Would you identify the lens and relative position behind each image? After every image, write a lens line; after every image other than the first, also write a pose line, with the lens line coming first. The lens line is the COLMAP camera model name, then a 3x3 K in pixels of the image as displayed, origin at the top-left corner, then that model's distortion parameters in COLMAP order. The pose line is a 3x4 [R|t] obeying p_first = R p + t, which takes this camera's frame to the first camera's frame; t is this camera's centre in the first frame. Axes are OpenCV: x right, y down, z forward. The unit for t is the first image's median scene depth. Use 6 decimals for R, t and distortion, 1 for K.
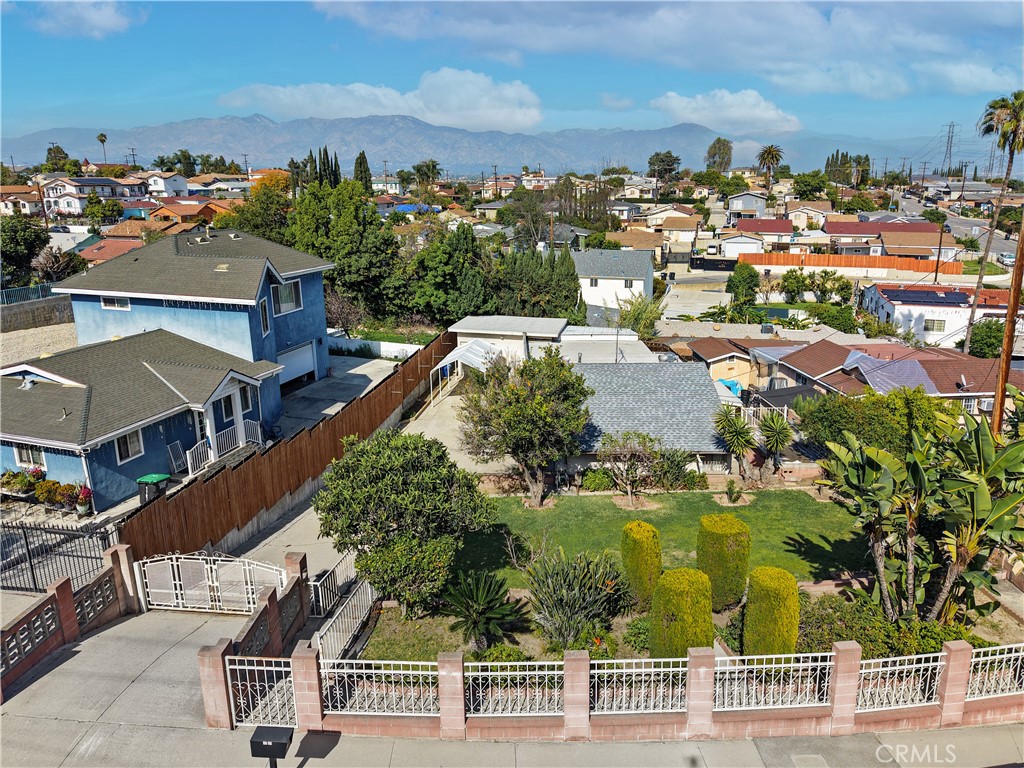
lens RADIAL K [[716.2, 0, 493.9], [0, 716.2, 386.8], [0, 0, 1]] dist [0.030725, -0.037117]
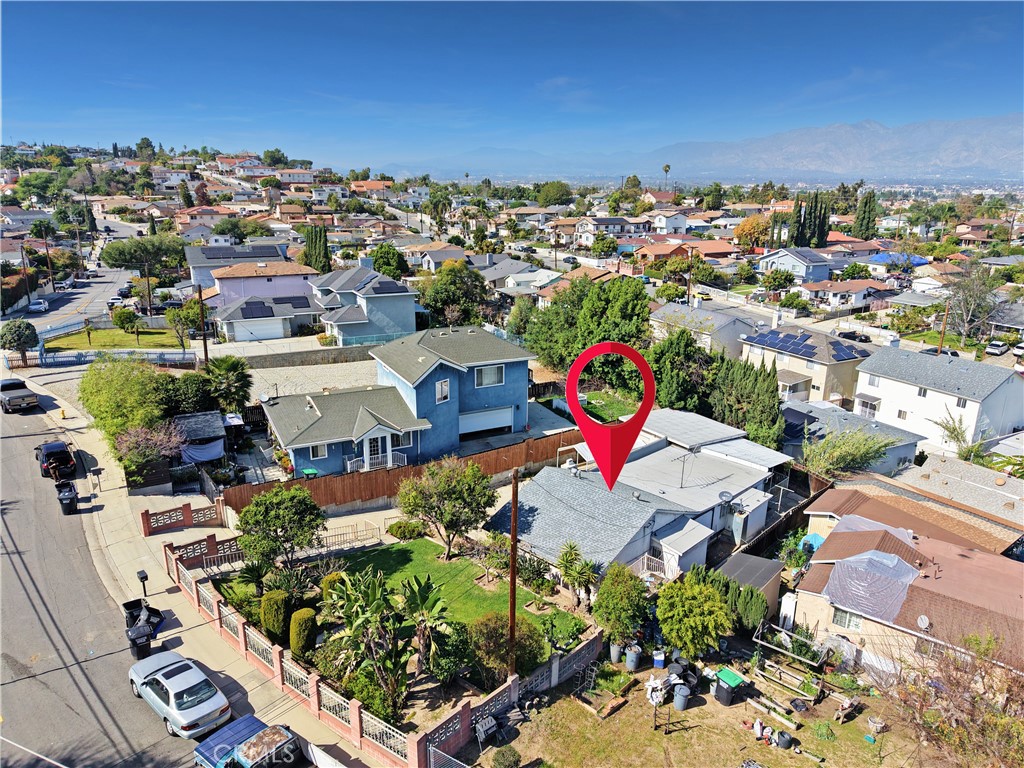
lens RADIAL K [[716.2, 0, 493.9], [0, 716.2, 386.8], [0, 0, 1]] dist [0.030725, -0.037117]
pose [[0.680722, 0.211608, -0.701313, 0.262546], [-0.201058, 0.974574, 0.098905, -0.085962], [0.704410, 0.073678, 0.705959, -0.015844]]
